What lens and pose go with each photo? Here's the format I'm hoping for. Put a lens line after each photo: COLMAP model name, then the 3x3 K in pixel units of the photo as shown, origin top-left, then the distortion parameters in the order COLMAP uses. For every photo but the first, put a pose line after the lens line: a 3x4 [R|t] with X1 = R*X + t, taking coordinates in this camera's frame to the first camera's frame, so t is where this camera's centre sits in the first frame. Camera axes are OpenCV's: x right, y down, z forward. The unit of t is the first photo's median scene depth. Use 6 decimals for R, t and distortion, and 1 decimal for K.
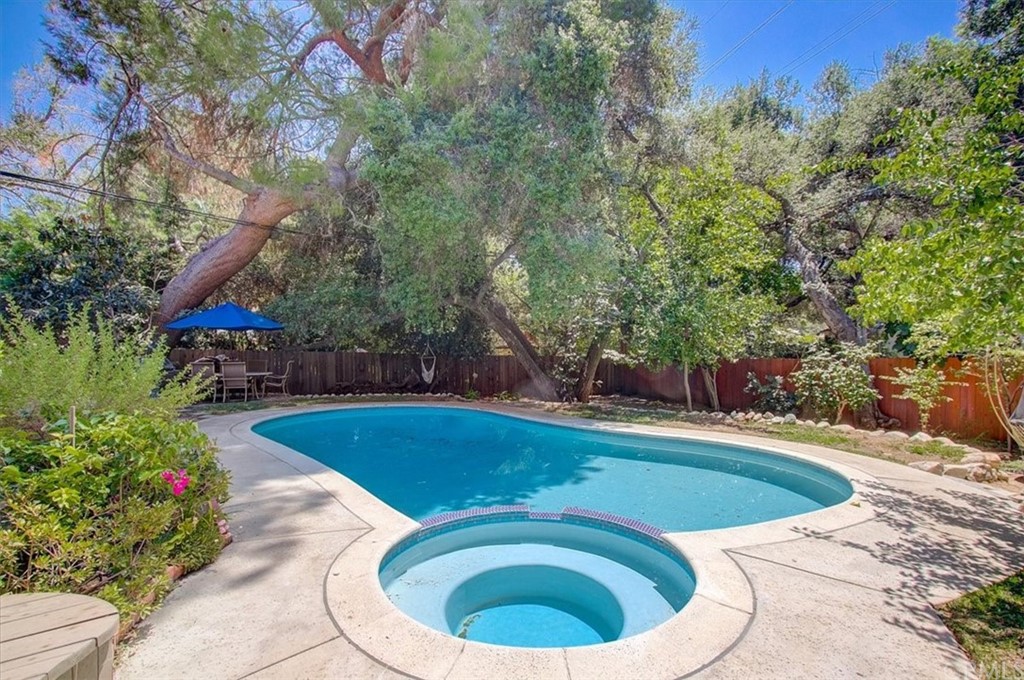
lens RADIAL K [[470.0, 0, 511.8], [0, 470.0, 341.4], [0, 0, 1]] dist [-0.006466, 0.004147]
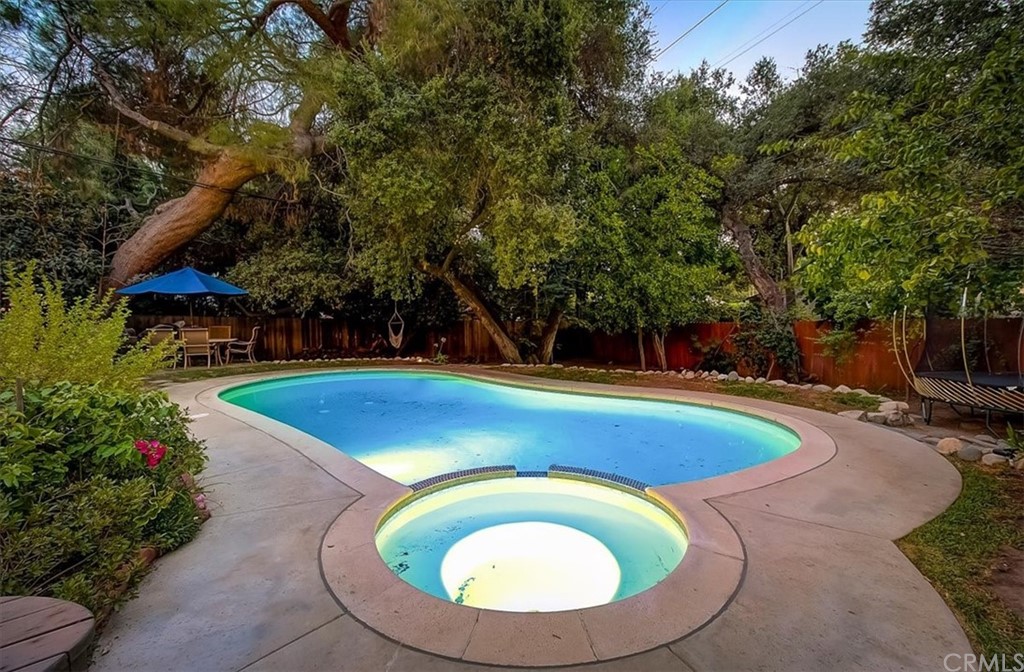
lens RADIAL K [[438.9, 0, 521.3], [0, 438.9, 319.3], [0, 0, 1]] dist [-0.002138, -0.000673]
pose [[0.993817, -0.004061, 0.110956, -0.019256], [0.001165, 0.999657, 0.026152, 0.002115], [-0.111024, -0.025861, 0.993481, 0.017562]]
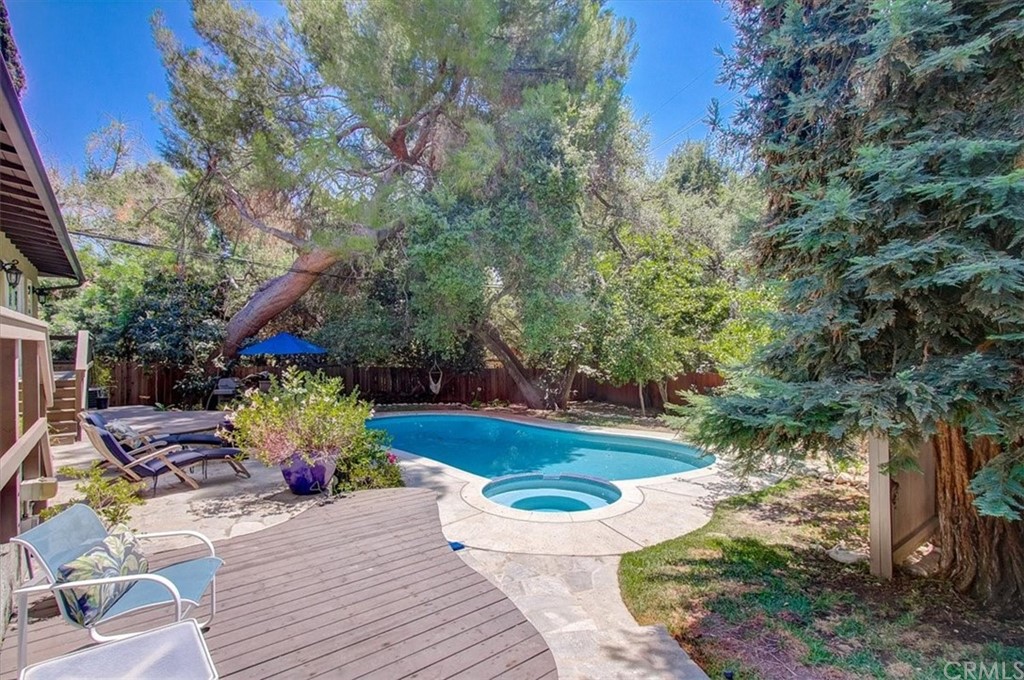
lens RADIAL K [[470.0, 0, 509.2], [0, 470.0, 337.4], [0, 0, 1]] dist [-0.006466, 0.004147]
pose [[0.998766, -0.001823, 0.049640, -0.080424], [0.002336, 0.999944, -0.010282, -0.072850], [-0.049618, 0.010385, 0.998714, -0.372819]]
